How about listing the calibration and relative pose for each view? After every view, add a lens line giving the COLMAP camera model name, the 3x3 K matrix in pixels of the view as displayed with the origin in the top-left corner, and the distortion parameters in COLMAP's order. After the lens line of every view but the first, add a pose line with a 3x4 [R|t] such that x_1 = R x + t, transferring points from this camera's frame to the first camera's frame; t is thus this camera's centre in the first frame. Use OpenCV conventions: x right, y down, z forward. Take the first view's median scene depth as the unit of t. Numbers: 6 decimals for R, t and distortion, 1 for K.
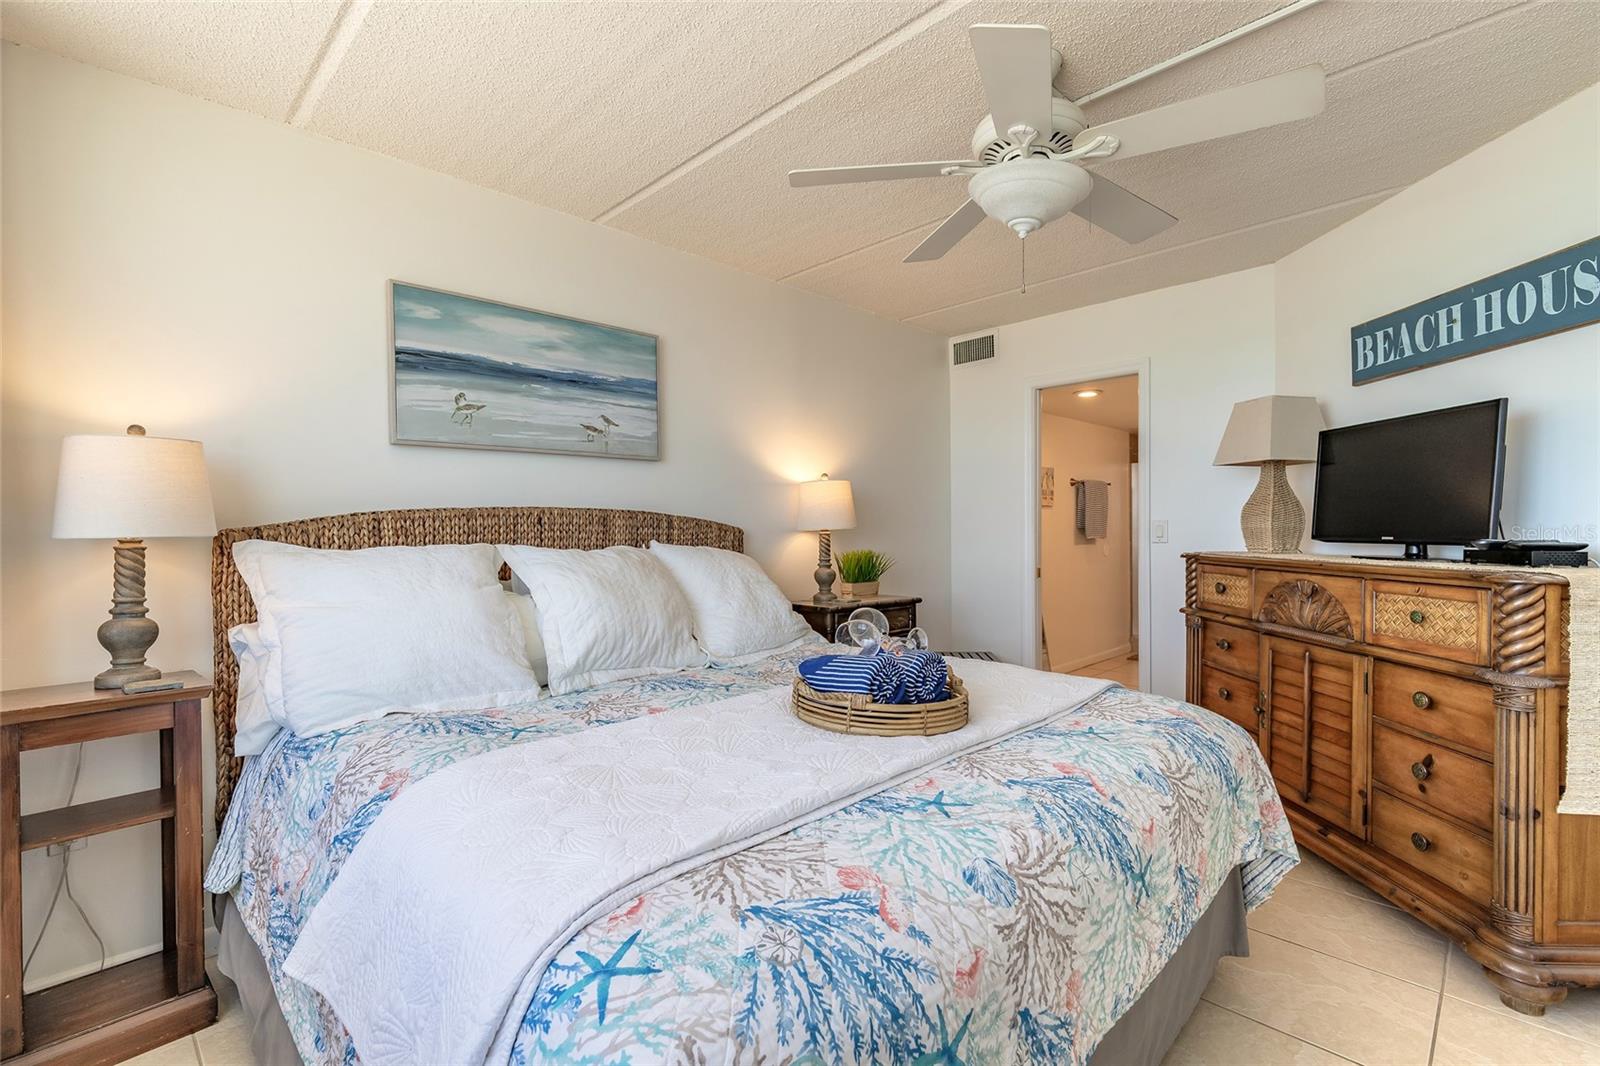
lens RADIAL K [[711.8, 0, 800.0], [0, 711.8, 533.0], [0, 0, 1]] dist [0.003498, -0.000159]
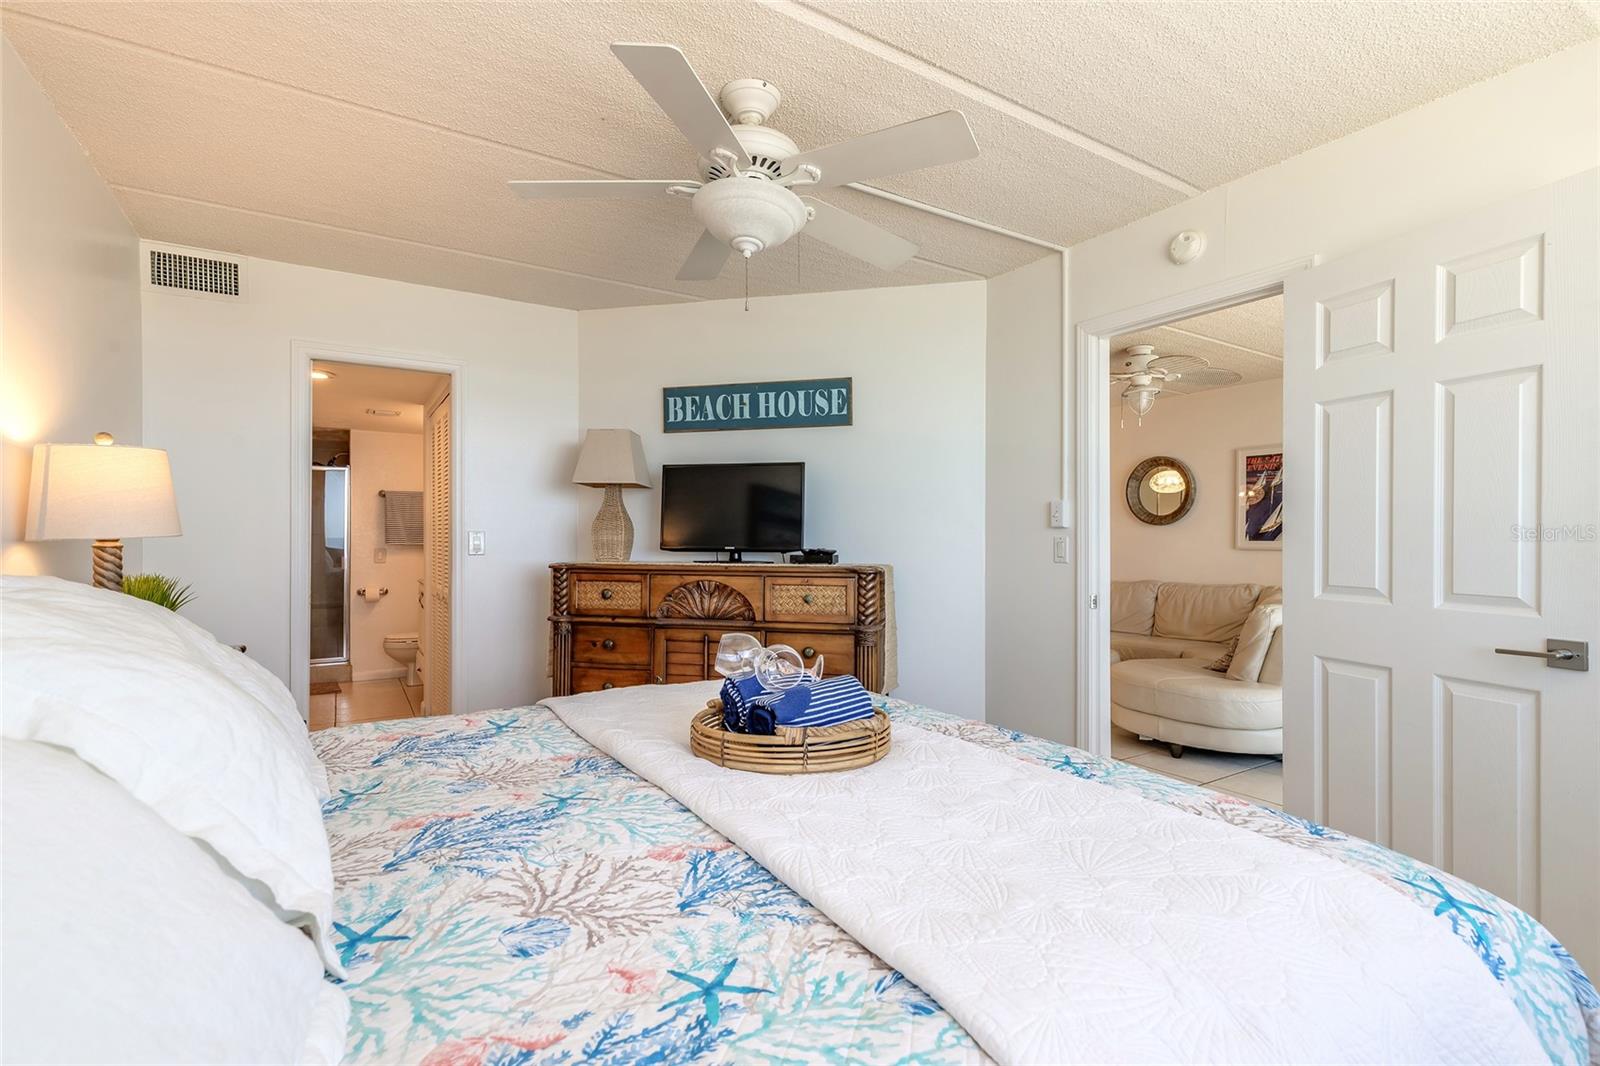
lens RADIAL K [[711.8, 0, 800.0], [0, 711.8, 533.0], [0, 0, 1]] dist [0.003498, -0.000159]
pose [[0.233806, 0.015631, 0.972158, -0.519001], [0.000858, 0.999867, -0.016282, 0.000810], [-0.972283, 0.004641, 0.233761, 0.536915]]
